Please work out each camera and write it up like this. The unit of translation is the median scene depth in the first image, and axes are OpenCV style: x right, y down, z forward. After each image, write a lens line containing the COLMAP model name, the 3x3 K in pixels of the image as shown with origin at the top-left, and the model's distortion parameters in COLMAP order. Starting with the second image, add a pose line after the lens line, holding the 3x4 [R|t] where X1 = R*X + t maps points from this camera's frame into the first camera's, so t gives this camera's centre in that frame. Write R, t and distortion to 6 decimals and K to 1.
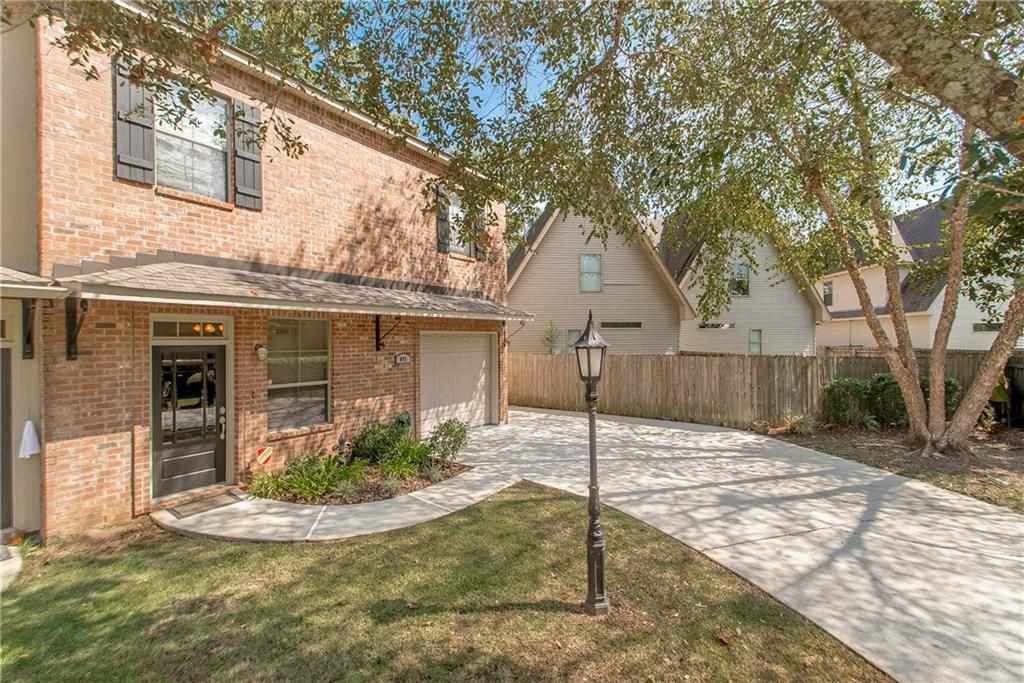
lens RADIAL K [[460.2, 0, 512.0], [0, 460.2, 341.5], [0, 0, 1]] dist [0.013148, 0.000117]
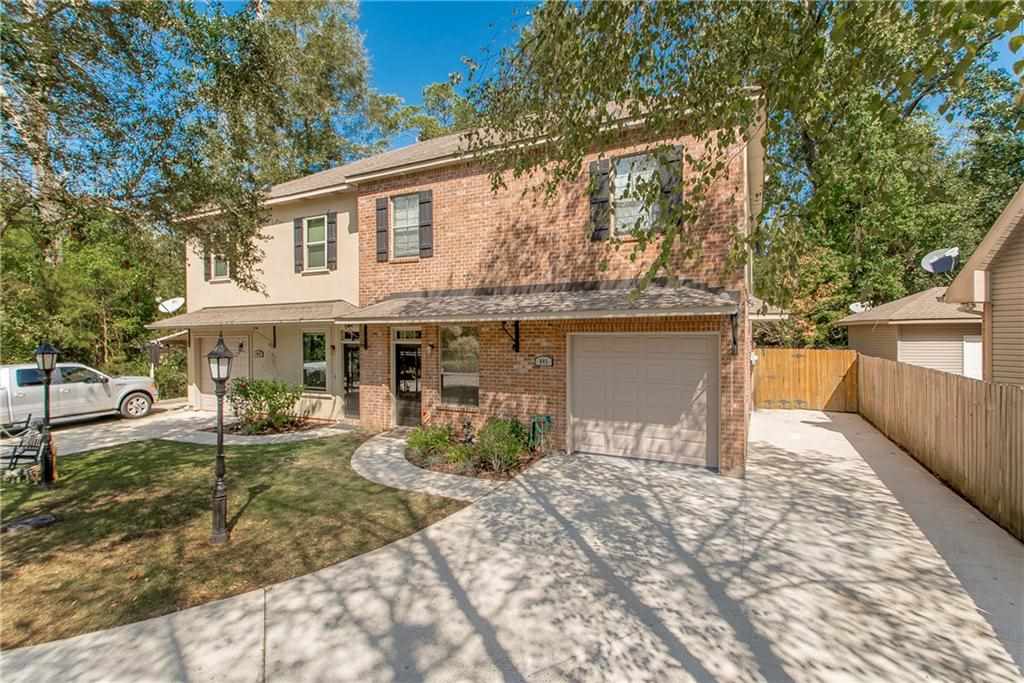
lens RADIAL K [[494.5, 0, 486.5], [0, 494.5, 338.7], [0, 0, 1]] dist [0.000795, 0.010303]
pose [[0.090517, 0.019367, -0.995707, 1.020991], [0.003852, 0.999797, 0.019797, -0.041255], [0.995887, -0.005627, 0.090424, 0.967884]]
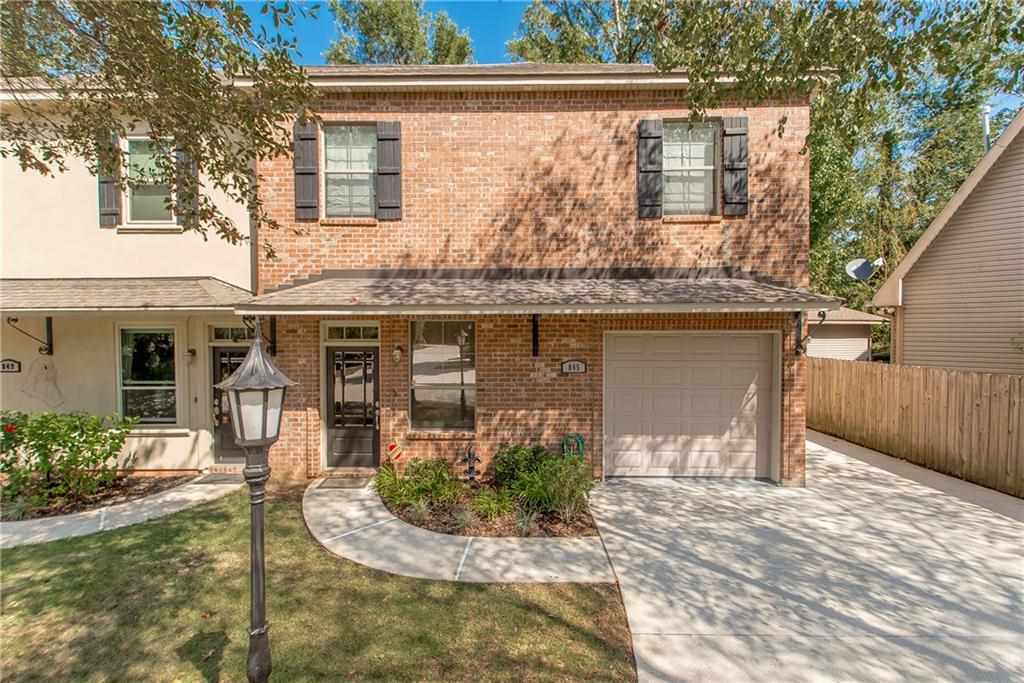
lens RADIAL K [[498.2, 0, 493.2], [0, 498.2, 345.7], [0, 0, 1]] dist [0.016904, -0.000563]
pose [[0.546000, 0.033352, -0.837121, 0.496756], [-0.003818, 0.999296, 0.037323, -0.037000], [0.837777, -0.017183, 0.545743, 0.522440]]
